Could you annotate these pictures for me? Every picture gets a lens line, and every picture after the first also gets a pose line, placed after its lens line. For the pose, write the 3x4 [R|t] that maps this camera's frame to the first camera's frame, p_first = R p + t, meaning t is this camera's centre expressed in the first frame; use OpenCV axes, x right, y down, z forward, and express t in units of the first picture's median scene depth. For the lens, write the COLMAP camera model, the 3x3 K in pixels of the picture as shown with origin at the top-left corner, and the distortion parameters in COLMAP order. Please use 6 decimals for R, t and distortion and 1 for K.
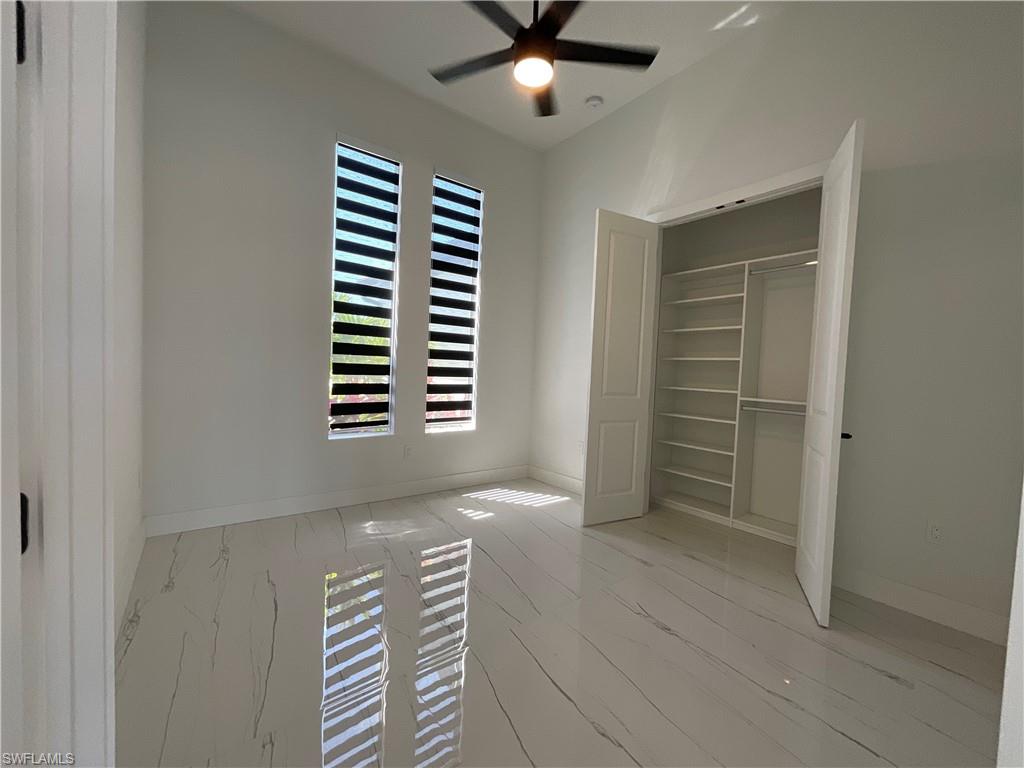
lens RADIAL K [[418.7, 0, 514.3], [0, 418.7, 386.7], [0, 0, 1]] dist [0.007592, -0.000118]
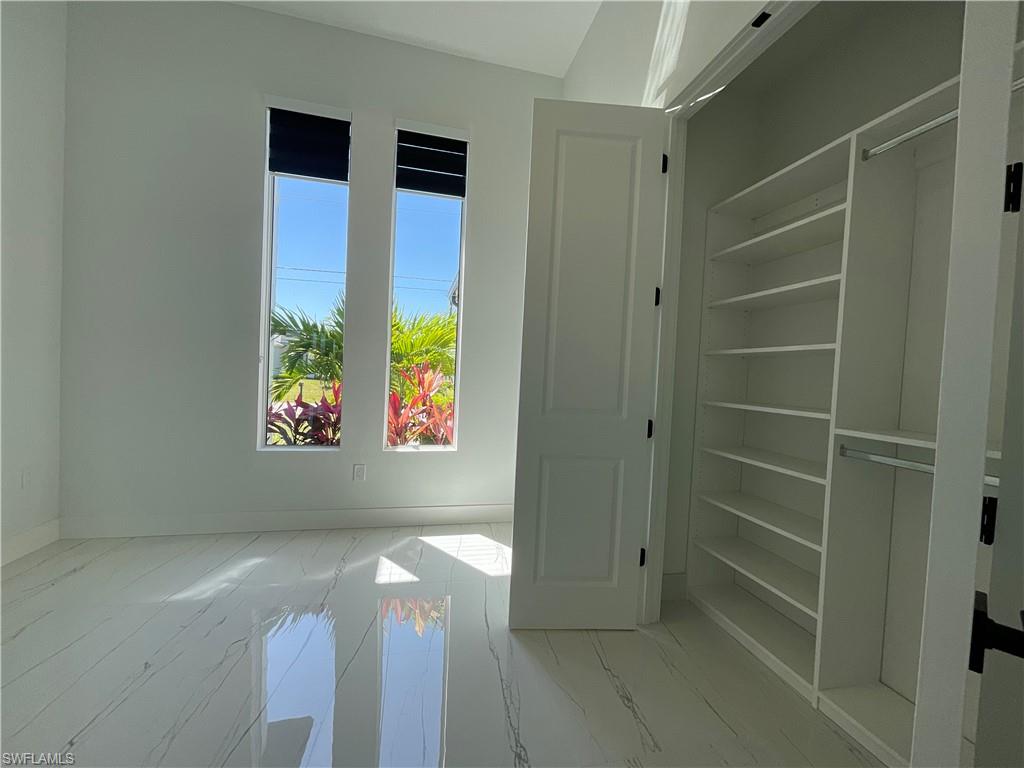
lens RADIAL K [[418.7, 0, 514.3], [0, 418.7, 386.7], [0, 0, 1]] dist [0.007592, -0.000118]
pose [[0.915283, 0.014440, -0.402553, 0.398820], [-0.027228, 0.999290, -0.026060, 0.001429], [0.401891, 0.034813, 0.915026, 0.430524]]
